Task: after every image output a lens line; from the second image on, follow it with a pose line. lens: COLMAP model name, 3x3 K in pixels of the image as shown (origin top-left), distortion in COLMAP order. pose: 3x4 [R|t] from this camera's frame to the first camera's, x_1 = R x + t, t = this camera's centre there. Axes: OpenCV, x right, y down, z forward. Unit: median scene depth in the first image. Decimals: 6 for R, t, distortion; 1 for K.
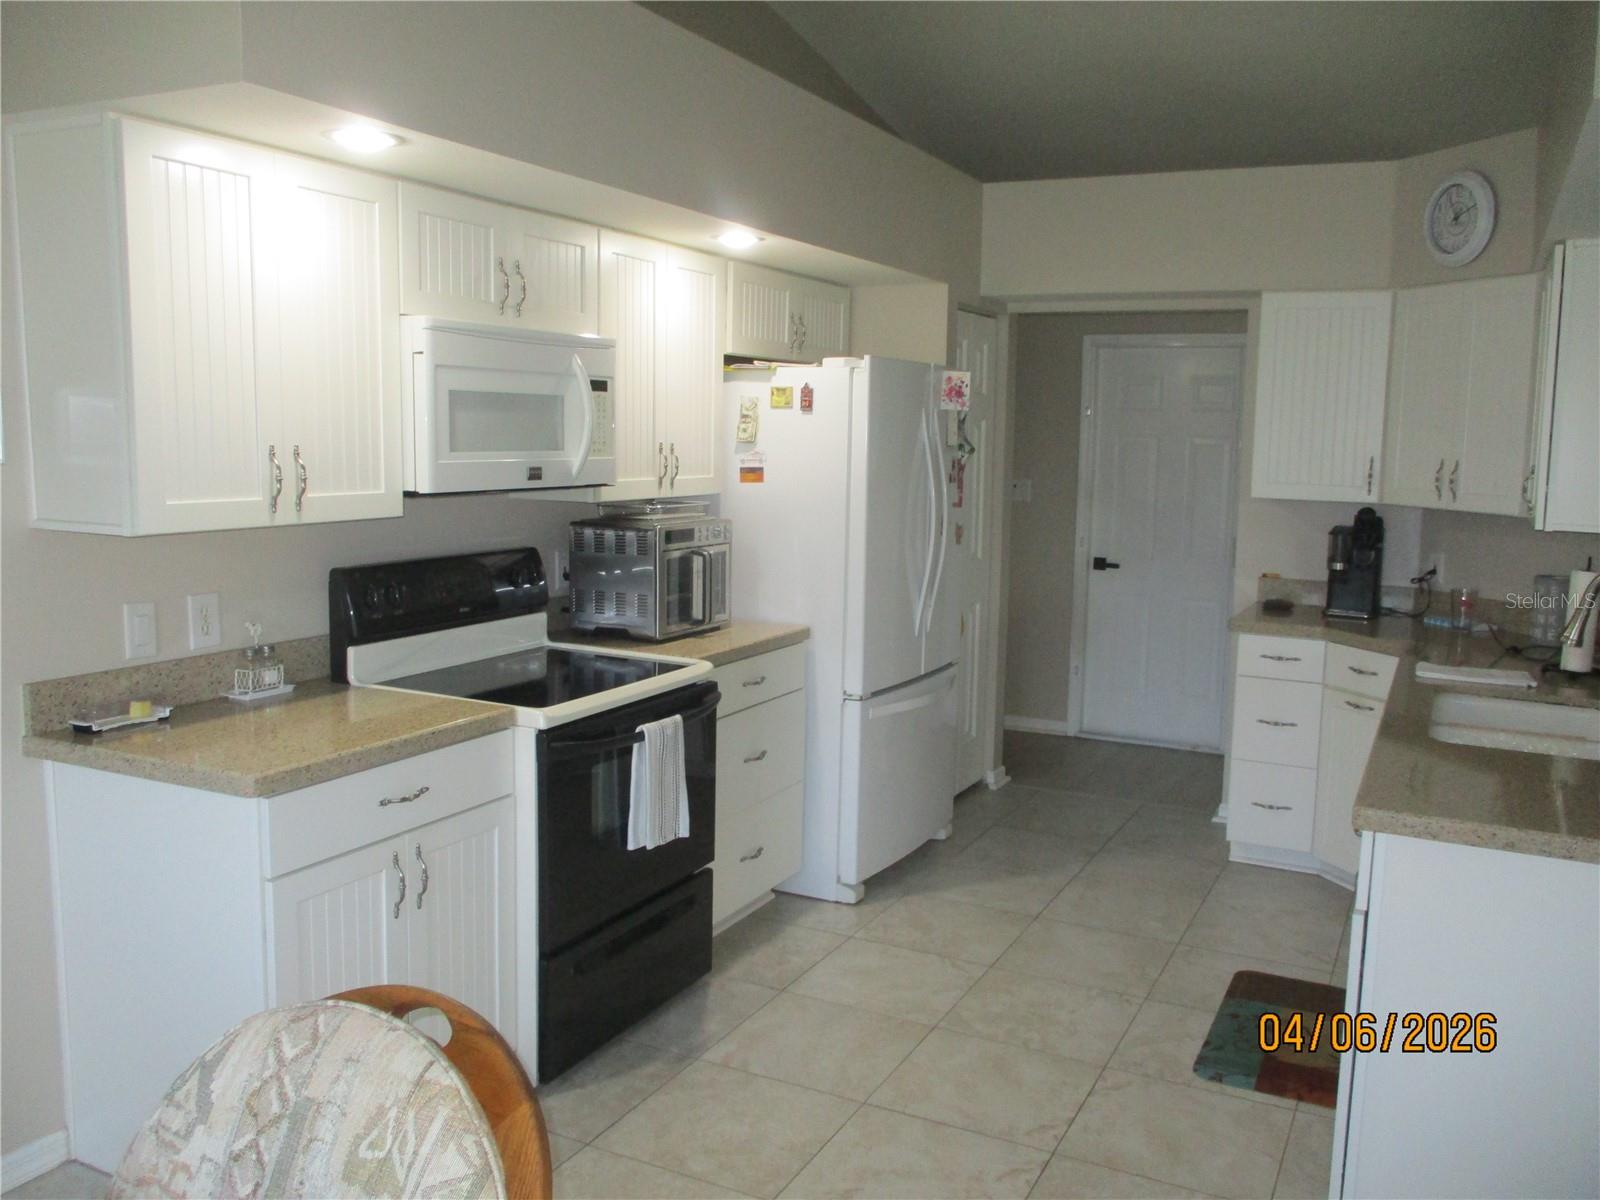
lens RADIAL K [[1309.3, 0, 846.1], [0, 1309.3, 590.8], [0, 0, 1]] dist [-0.049512, 0.017634]
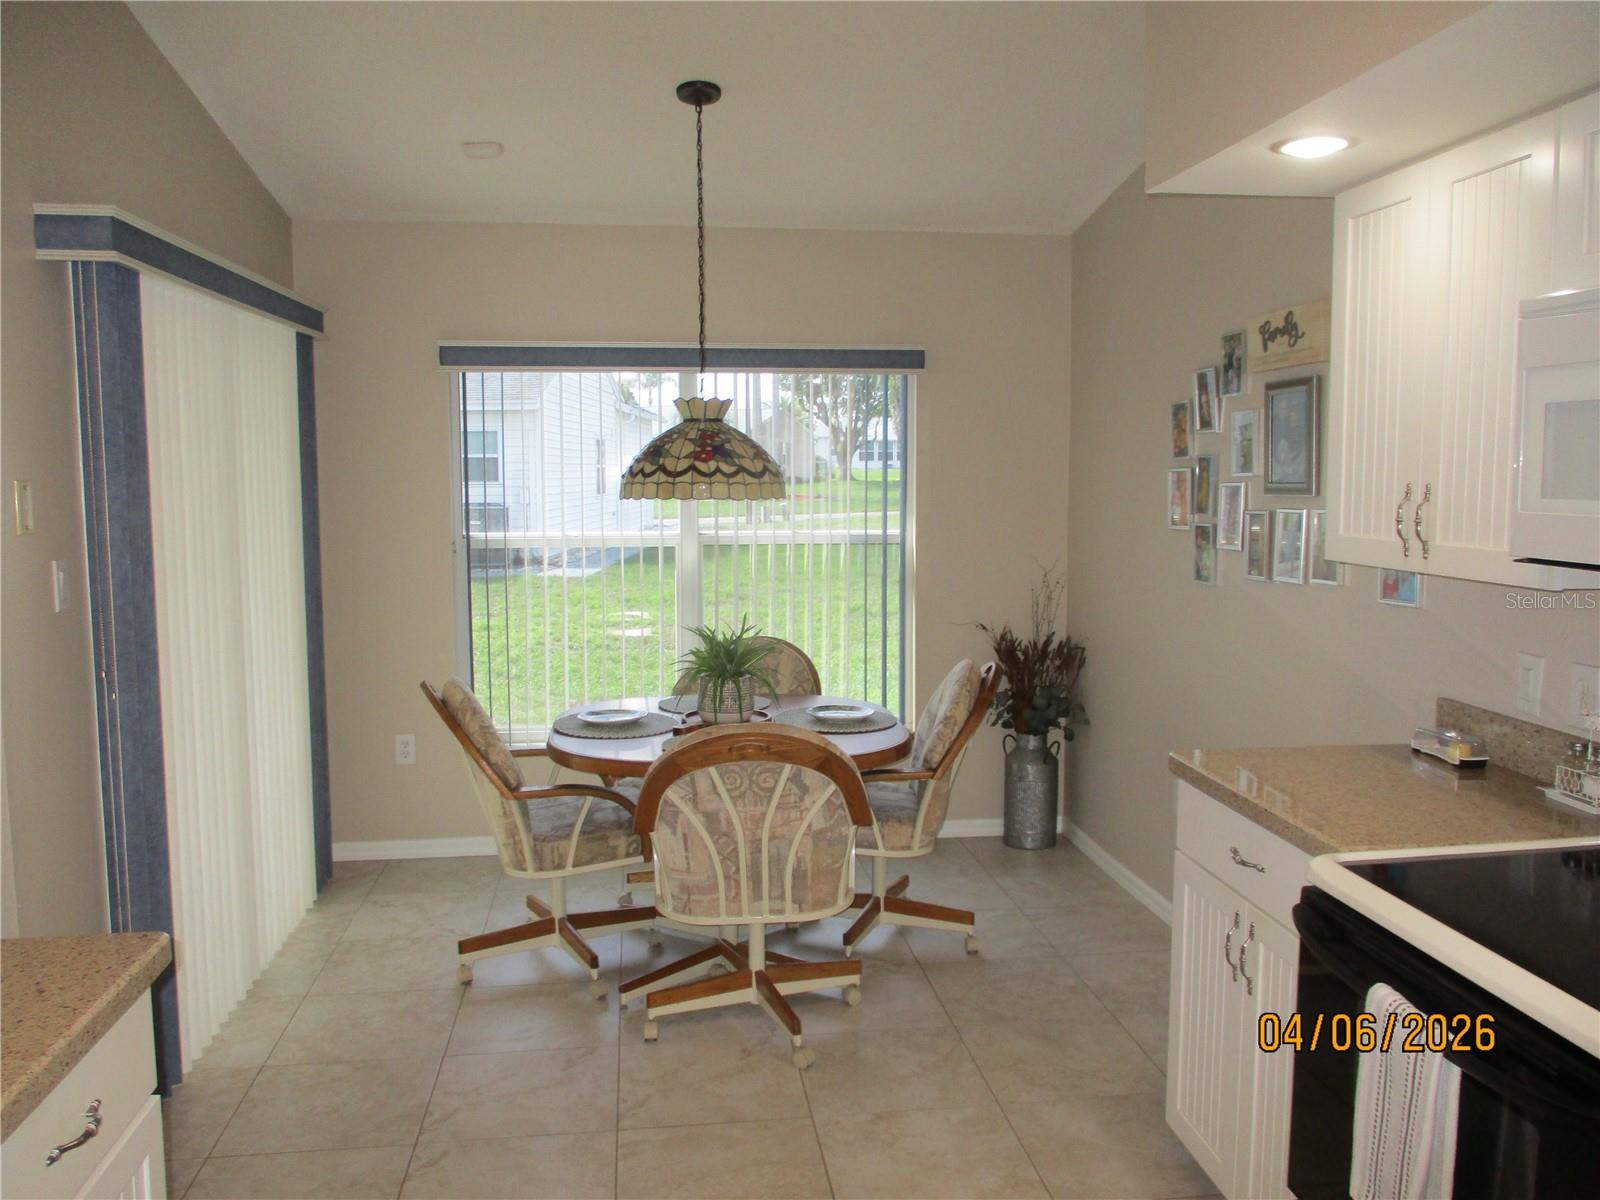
lens RADIAL K [[1316.6, 0, 834.8], [0, 1316.6, 596.1], [0, 0, 1]] dist [-0.061221, 0.048257]
pose [[-0.831695, 0.038281, -0.553912, 0.269004], [-0.079673, 0.979068, 0.187293, -0.116250], [0.549487, 0.199902, -0.811235, 1.028586]]
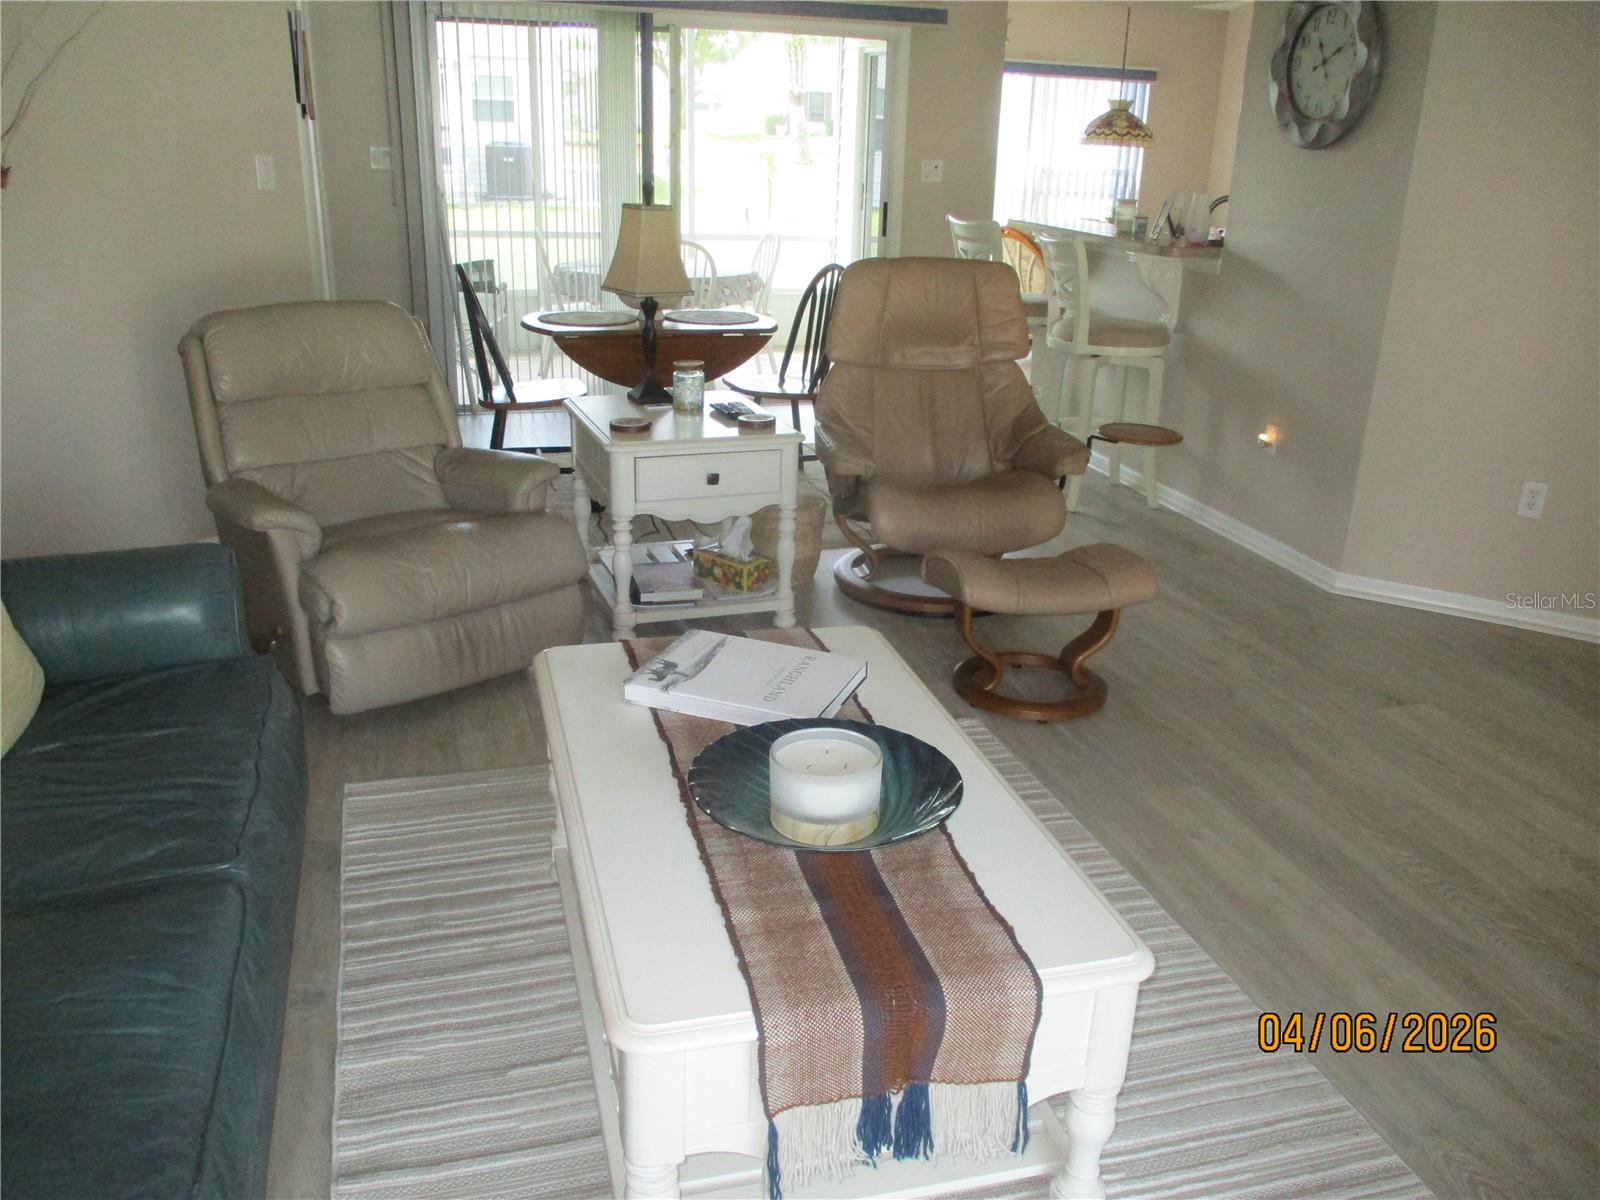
lens RADIAL K [[1309.3, 0, 846.1], [0, 1309.3, 590.8], [0, 0, 1]] dist [-0.049512, 0.017634]
pose [[-0.723285, 0.188967, -0.664192, 1.718253], [-0.134731, 0.904729, 0.404119, -0.140249], [0.677279, 0.381781, -0.628917, 1.502448]]
